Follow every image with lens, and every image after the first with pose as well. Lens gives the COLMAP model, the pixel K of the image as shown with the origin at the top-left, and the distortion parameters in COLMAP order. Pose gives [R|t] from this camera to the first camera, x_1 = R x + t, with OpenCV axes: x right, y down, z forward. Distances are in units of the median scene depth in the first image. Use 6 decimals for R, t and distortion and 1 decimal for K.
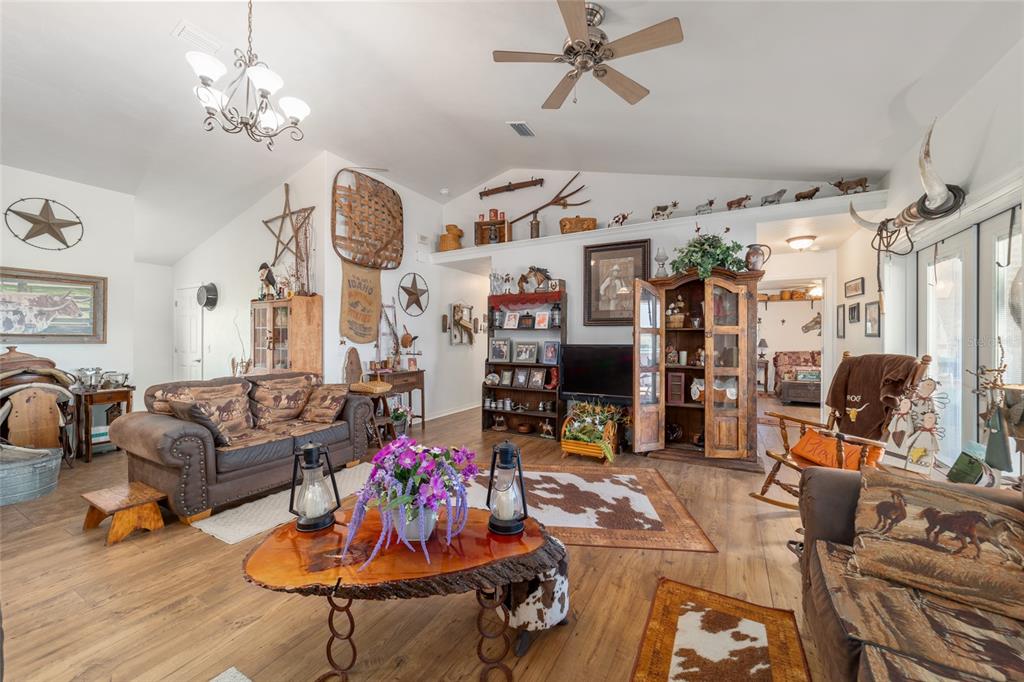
lens RADIAL K [[393.0, 0, 509.6], [0, 393.0, 336.3], [0, 0, 1]] dist [-0.015956, 0.007668]
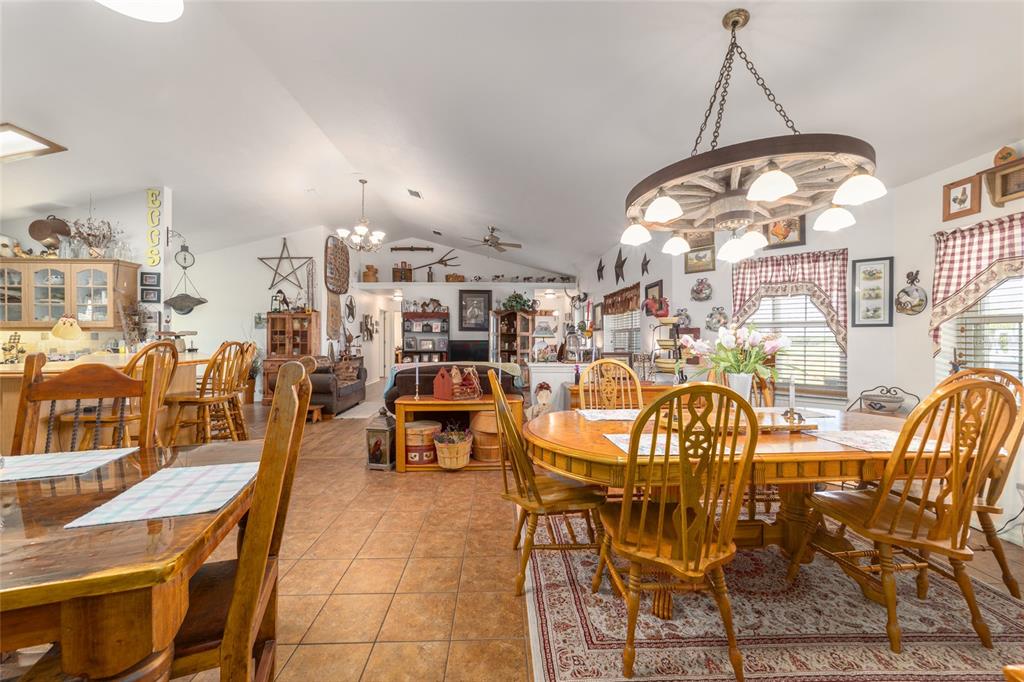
lens RADIAL K [[393.0, 0, 510.2], [0, 393.0, 339.4], [0, 0, 1]] dist [-0.015956, 0.007668]
pose [[0.856057, 0.000805, 0.516880, -0.640507], [-0.005685, 0.999953, 0.007858, -0.001406], [-0.516850, -0.009665, 0.856022, -0.853960]]
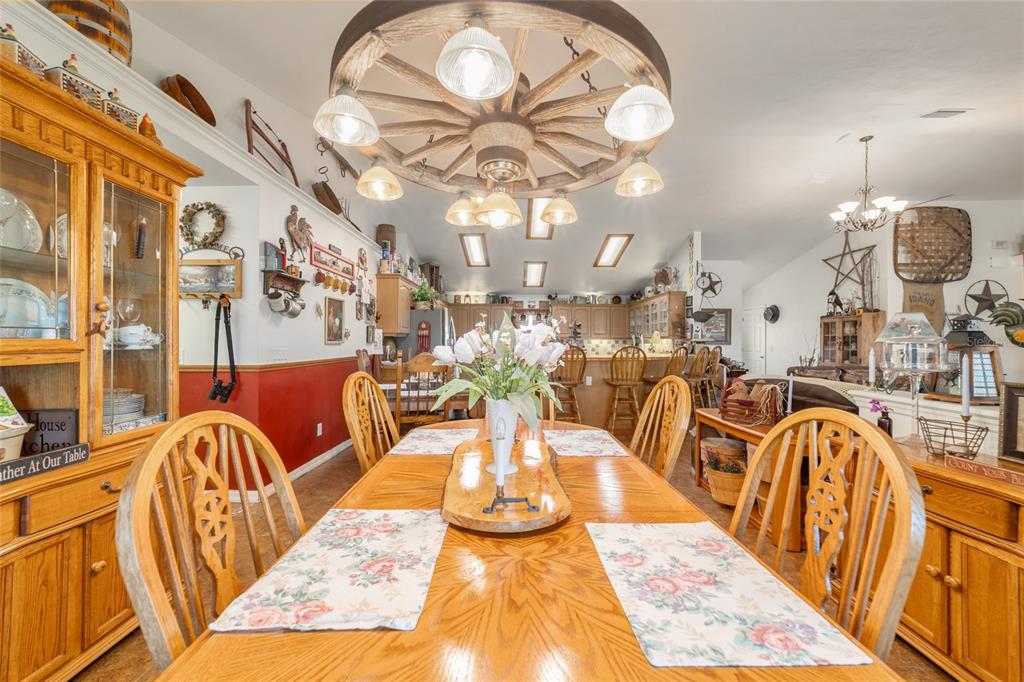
lens RADIAL K [[393.0, 0, 511.6], [0, 393.0, 338.5], [0, 0, 1]] dist [-0.015956, 0.007668]
pose [[0.481593, -0.004060, -0.876386, 0.068566], [-0.000243, 0.999989, -0.004766, -0.002543], [0.876395, 0.002508, 0.481586, -0.740350]]
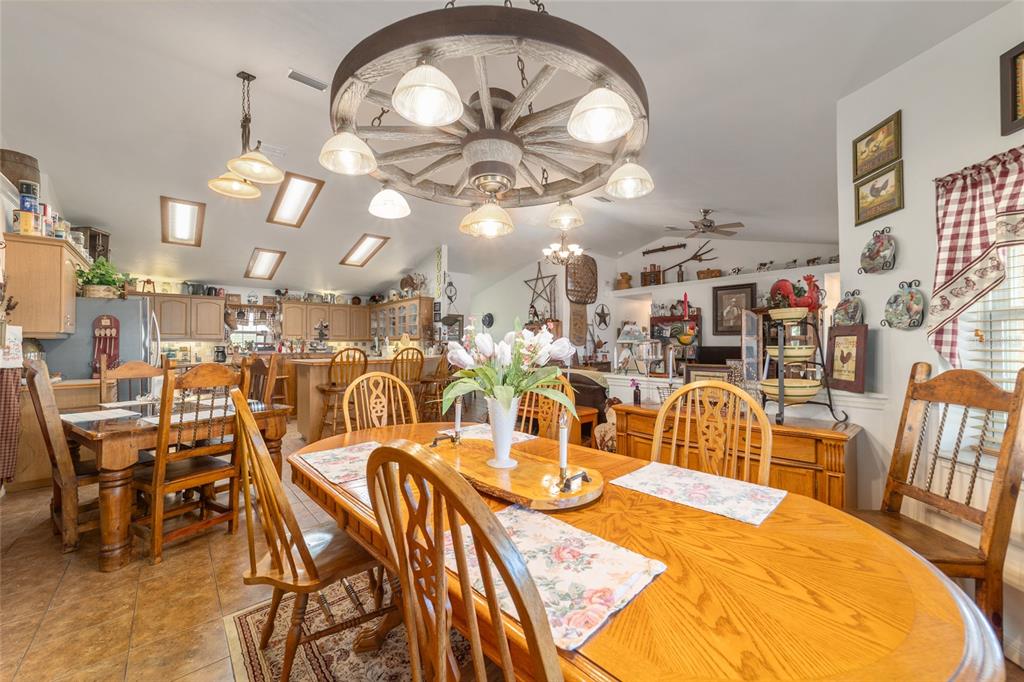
lens RADIAL K [[393.0, 0, 511.5], [0, 393.0, 339.2], [0, 0, 1]] dist [-0.015956, 0.007668]
pose [[0.944622, -0.006249, -0.328100, -0.077475], [0.004528, 0.999972, -0.006009, -0.003858], [0.328128, 0.004191, 0.944624, -0.895875]]
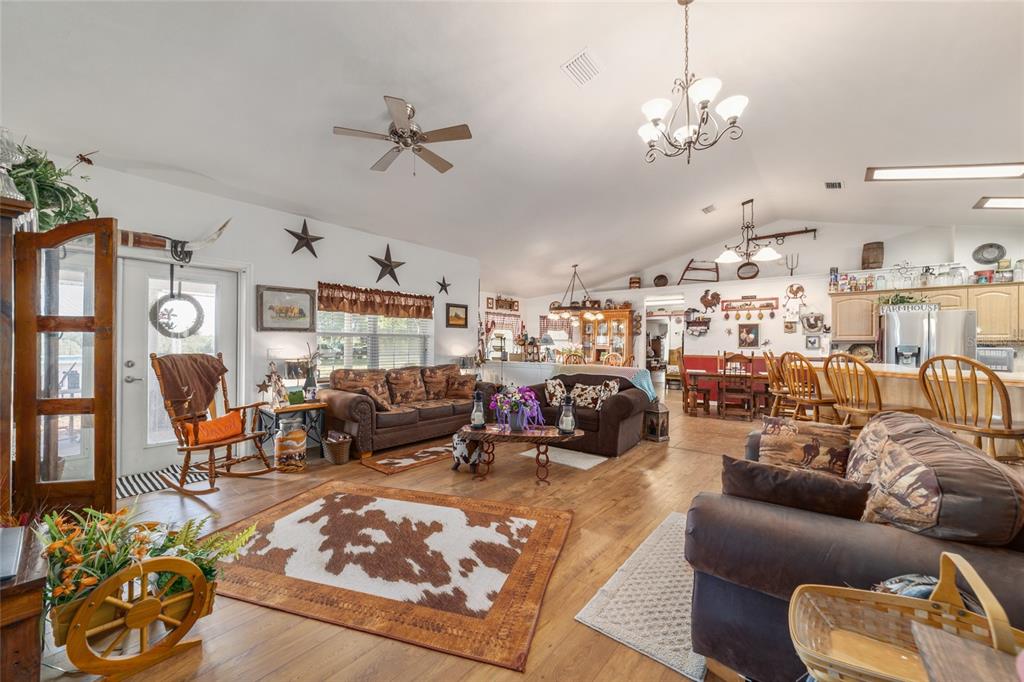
lens RADIAL K [[393.0, 0, 509.9], [0, 393.0, 343.6], [0, 0, 1]] dist [-0.015956, 0.007668]
pose [[-0.984169, -0.006000, 0.177129, -0.218913], [-0.007562, 0.999938, -0.008147, 0.007510], [-0.177069, -0.009358, -0.984154, 1.201589]]
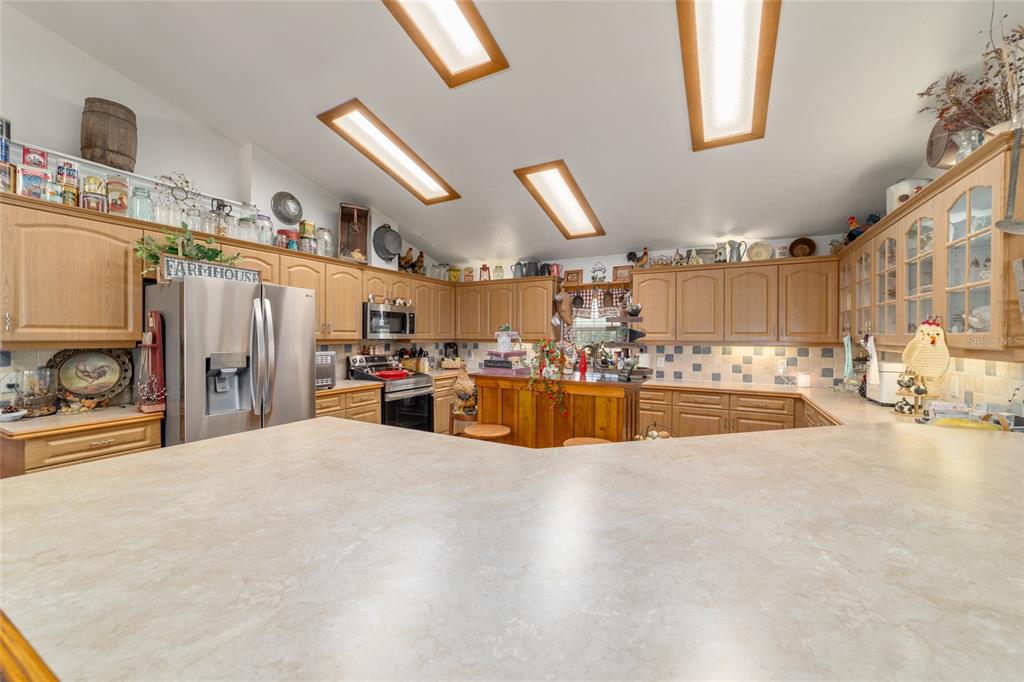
lens RADIAL K [[393.0, 0, 511.1], [0, 393.0, 338.5], [0, 0, 1]] dist [-0.015956, 0.007668]
pose [[0.007948, 0.008057, -0.999936, -0.678528], [0.000692, 0.999967, 0.008062, -0.032003], [0.999968, -0.000756, 0.007942, 0.149493]]
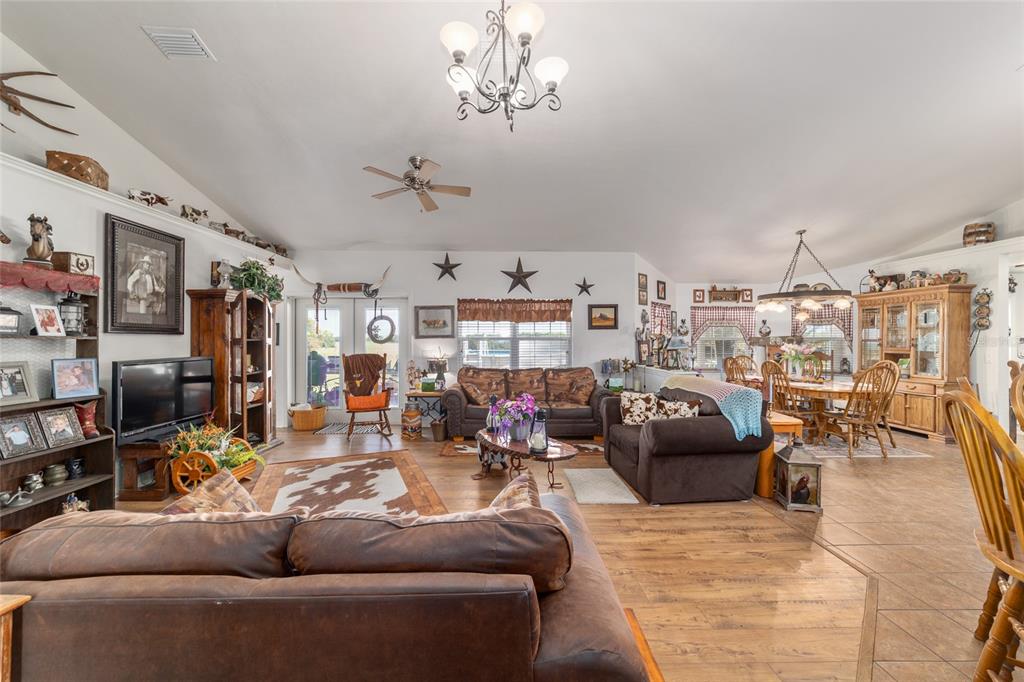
lens RADIAL K [[393.0, 0, 512.4], [0, 393.0, 338.9], [0, 0, 1]] dist [-0.015956, 0.007668]
pose [[-0.508926, 0.001720, 0.860809, -0.781887], [-0.005485, 0.999971, -0.005241, -0.017933], [-0.860793, -0.007389, -0.508901, 0.793392]]
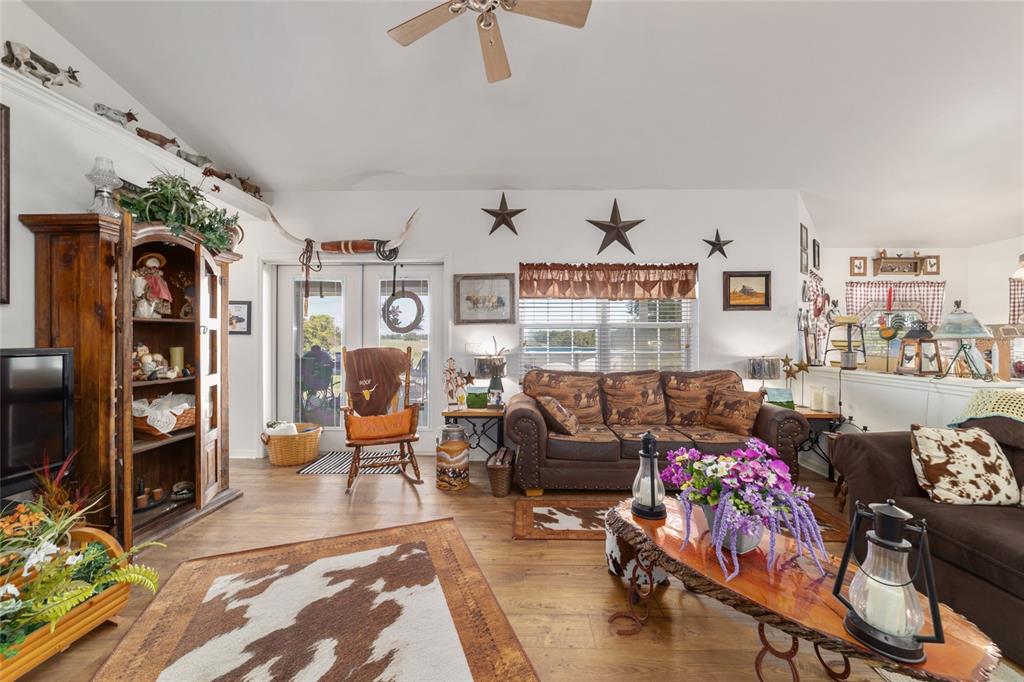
lens RADIAL K [[393.0, 0, 511.8], [0, 393.0, 337.7], [0, 0, 1]] dist [-0.015956, 0.007668]
pose [[-0.471092, -0.000409, 0.882084, -0.291926], [-0.007322, 0.999967, -0.003447, 0.006816], [-0.882053, -0.008082, -0.471080, 0.695954]]
